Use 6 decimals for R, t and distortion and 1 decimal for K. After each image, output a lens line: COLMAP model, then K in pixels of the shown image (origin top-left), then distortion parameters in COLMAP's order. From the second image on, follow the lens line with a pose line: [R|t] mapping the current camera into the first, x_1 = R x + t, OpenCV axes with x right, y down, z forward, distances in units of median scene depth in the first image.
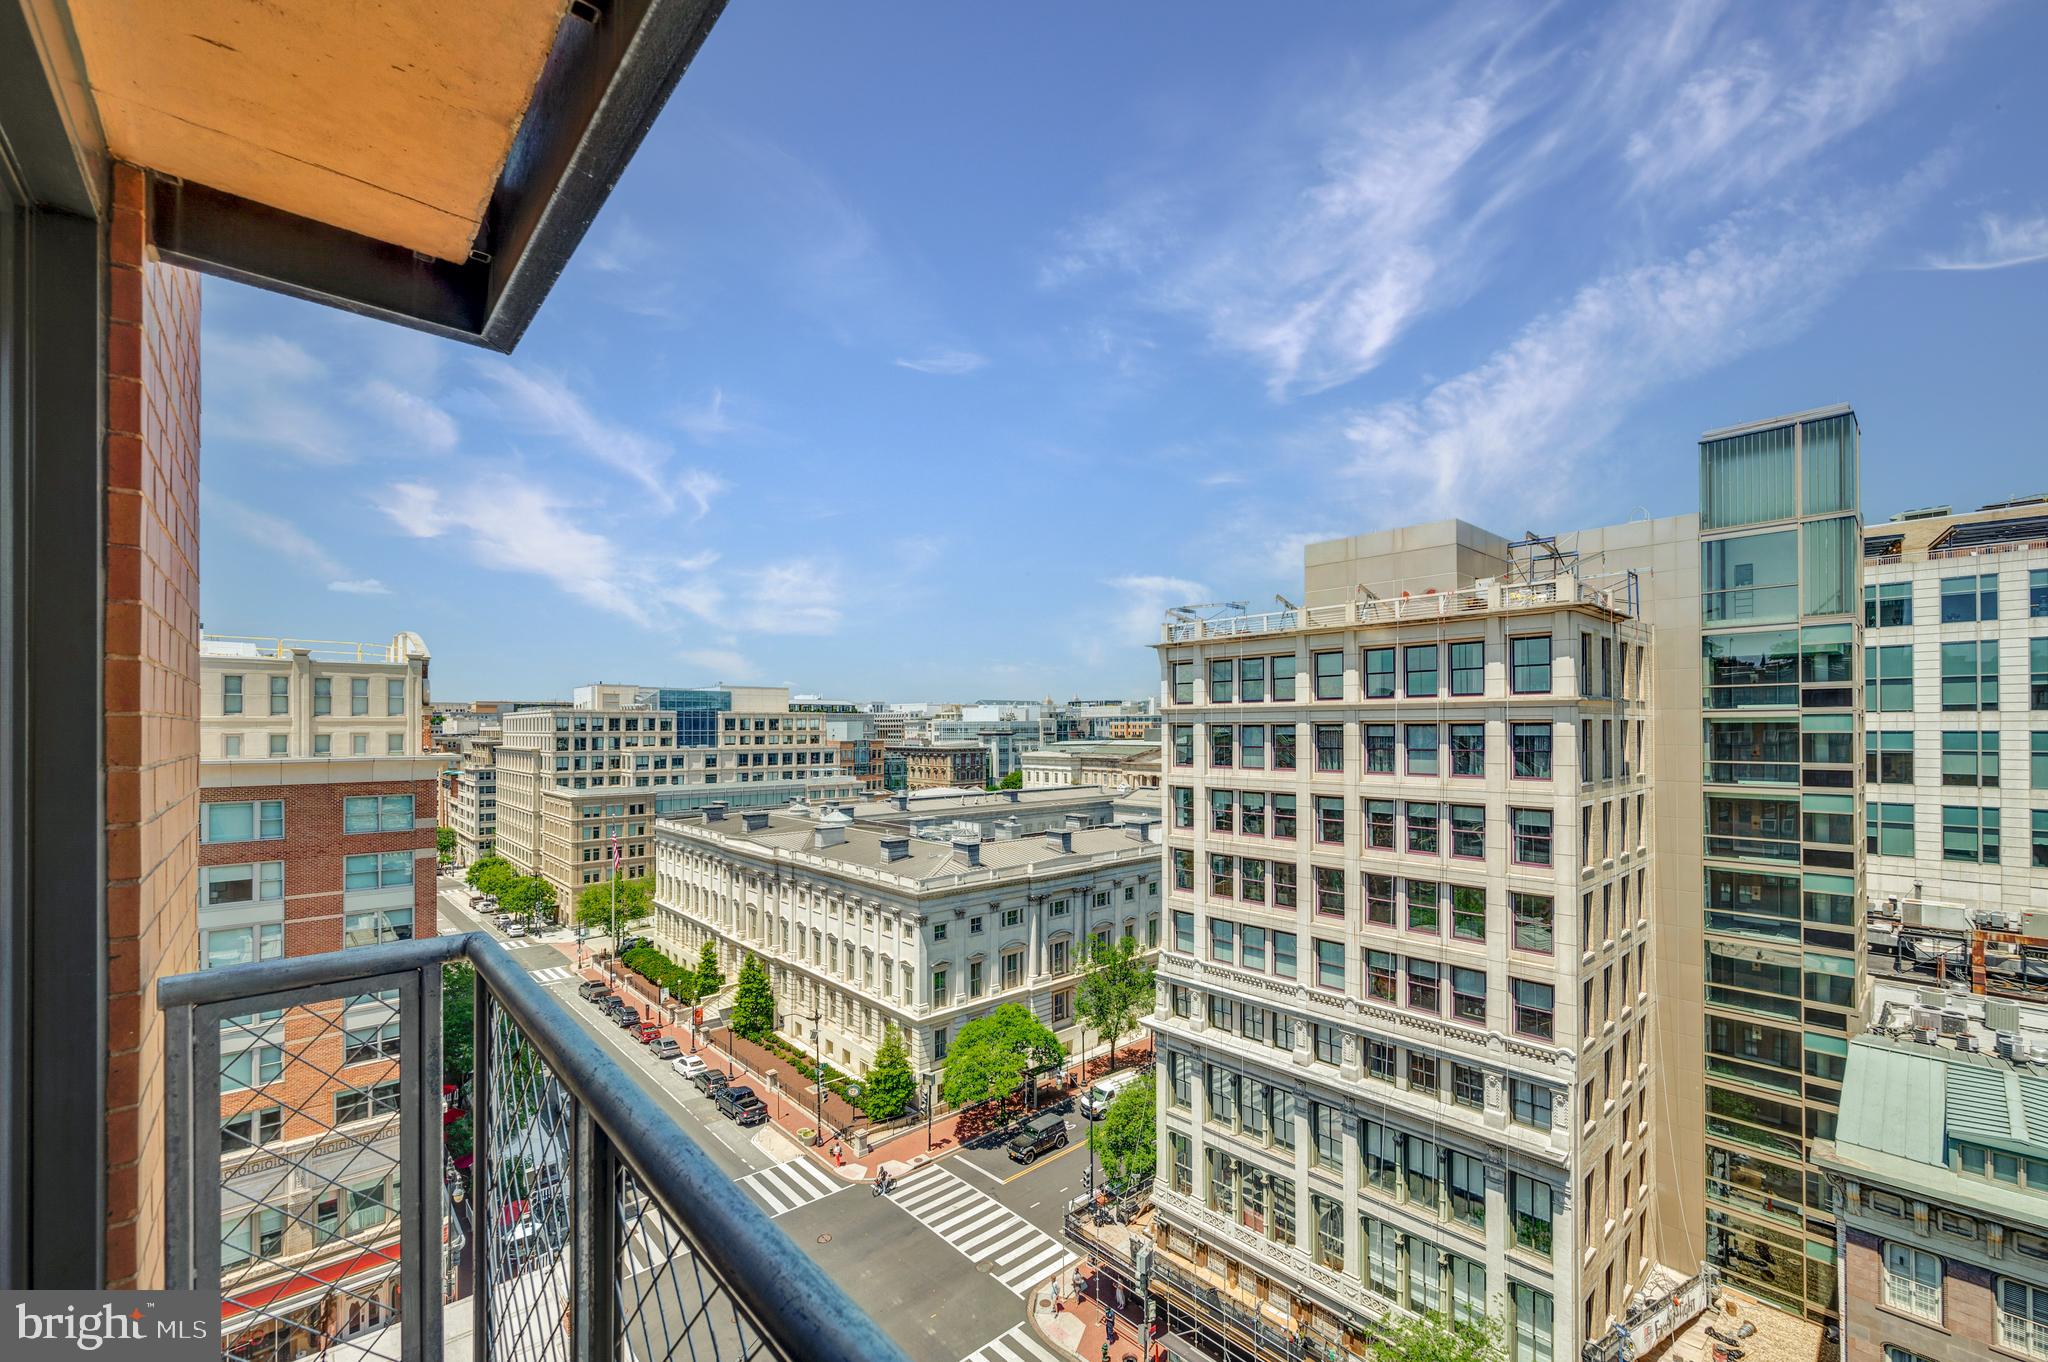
lens RADIAL K [[842.6, 0, 1022.0], [0, 842.6, 723.8], [0, 0, 1]] dist [-0.001850, 0.000916]
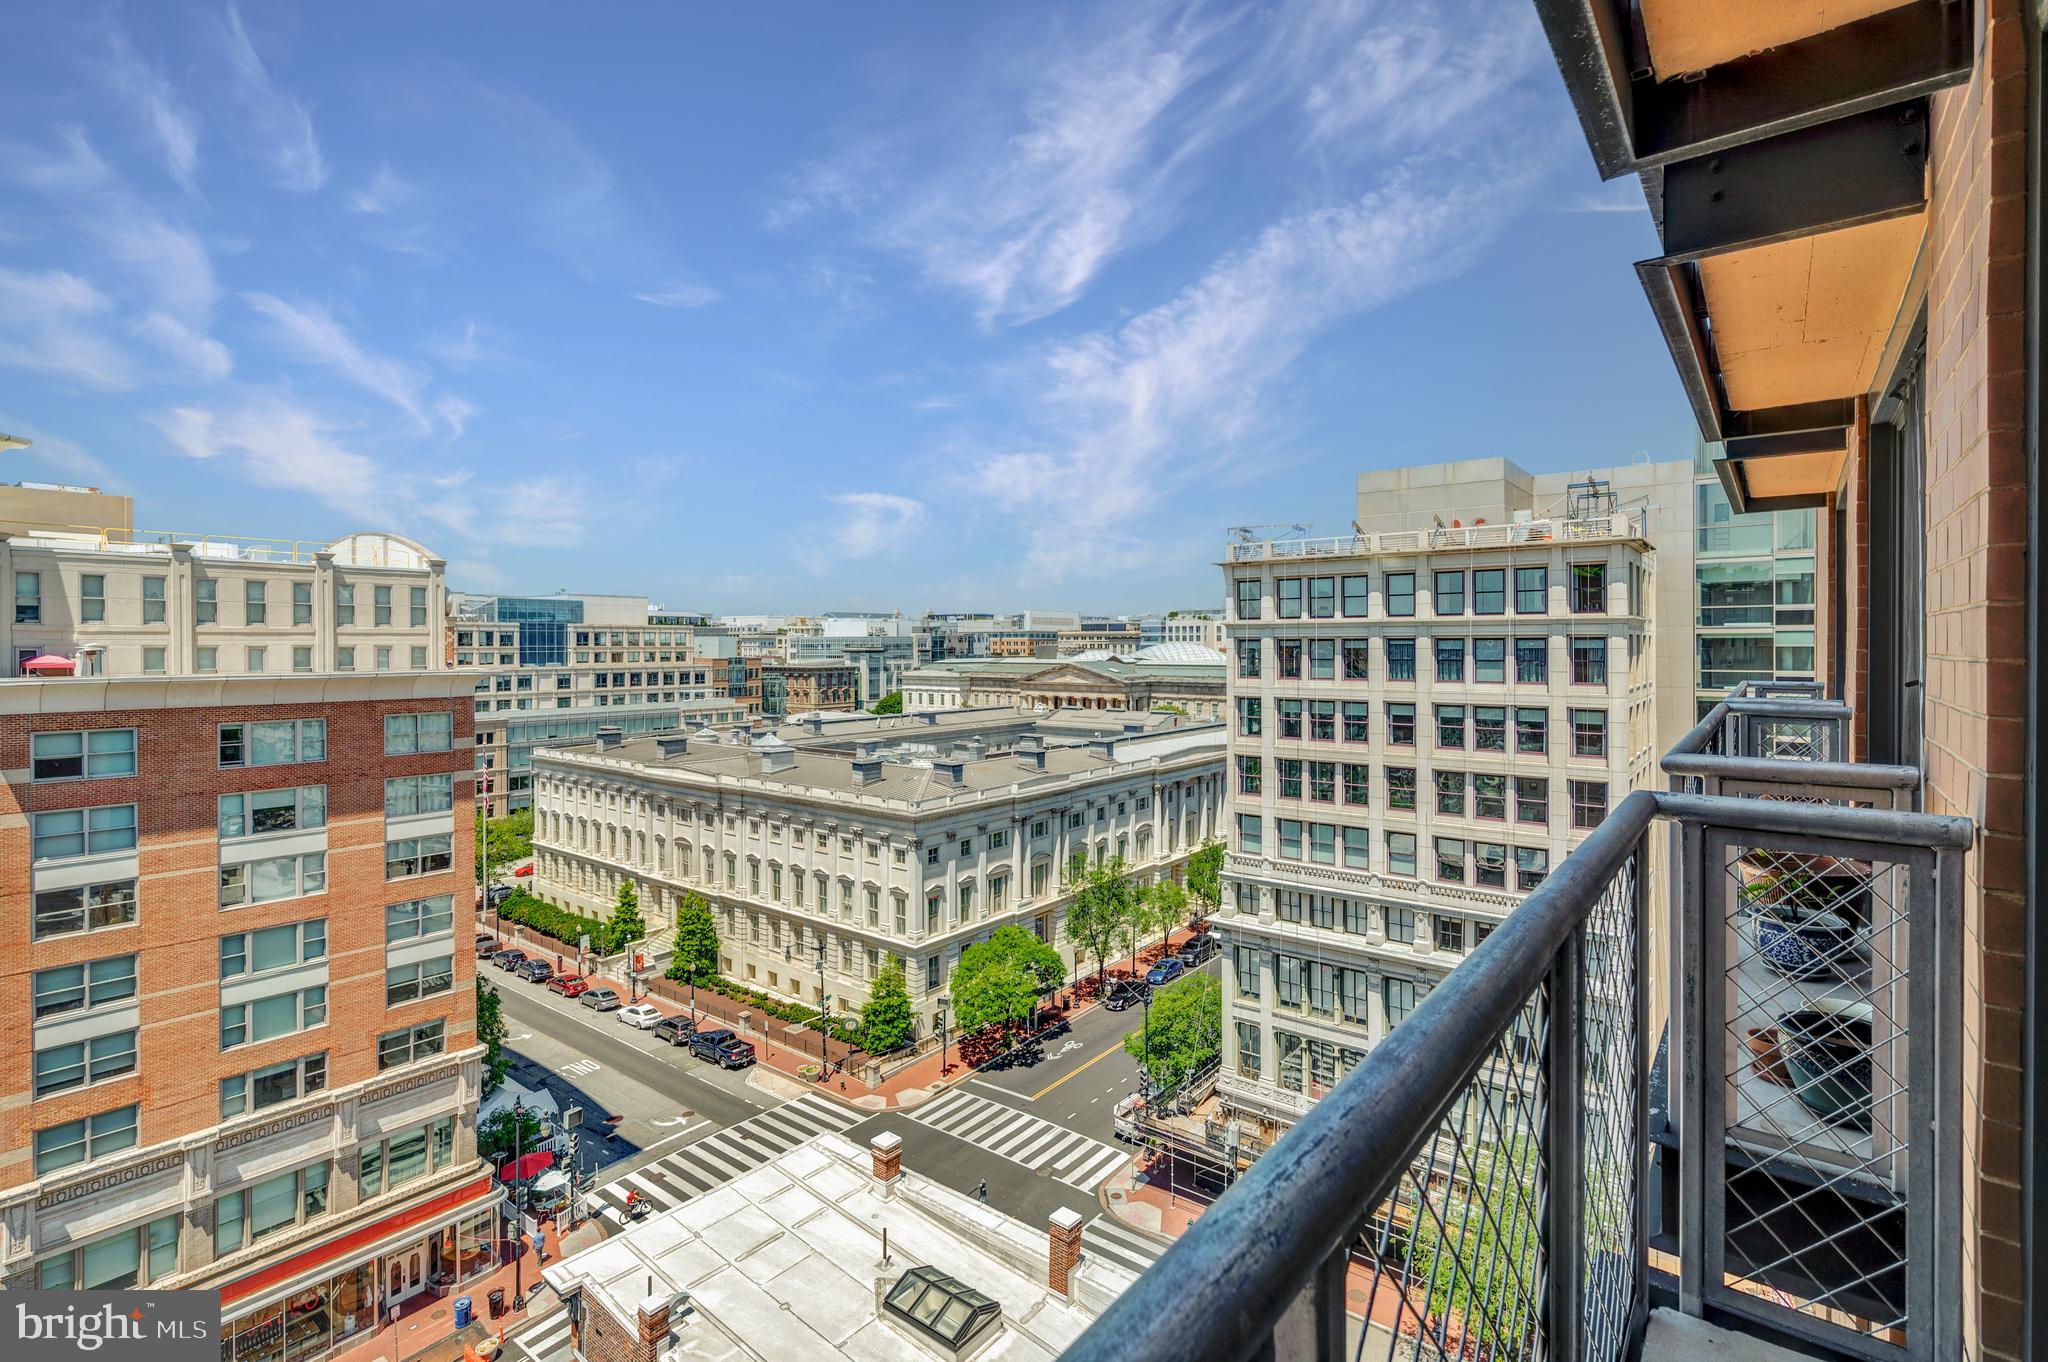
lens RADIAL K [[941.0, 0, 1045.4], [0, 941.0, 647.5], [0, 0, 1]] dist [-0.002740, 0.000111]
pose [[0.986191, 0.001406, 0.165607, -0.259306], [-0.002775, 0.999964, 0.008039, 0.003156], [-0.165590, -0.008387, 0.986159, -0.126521]]
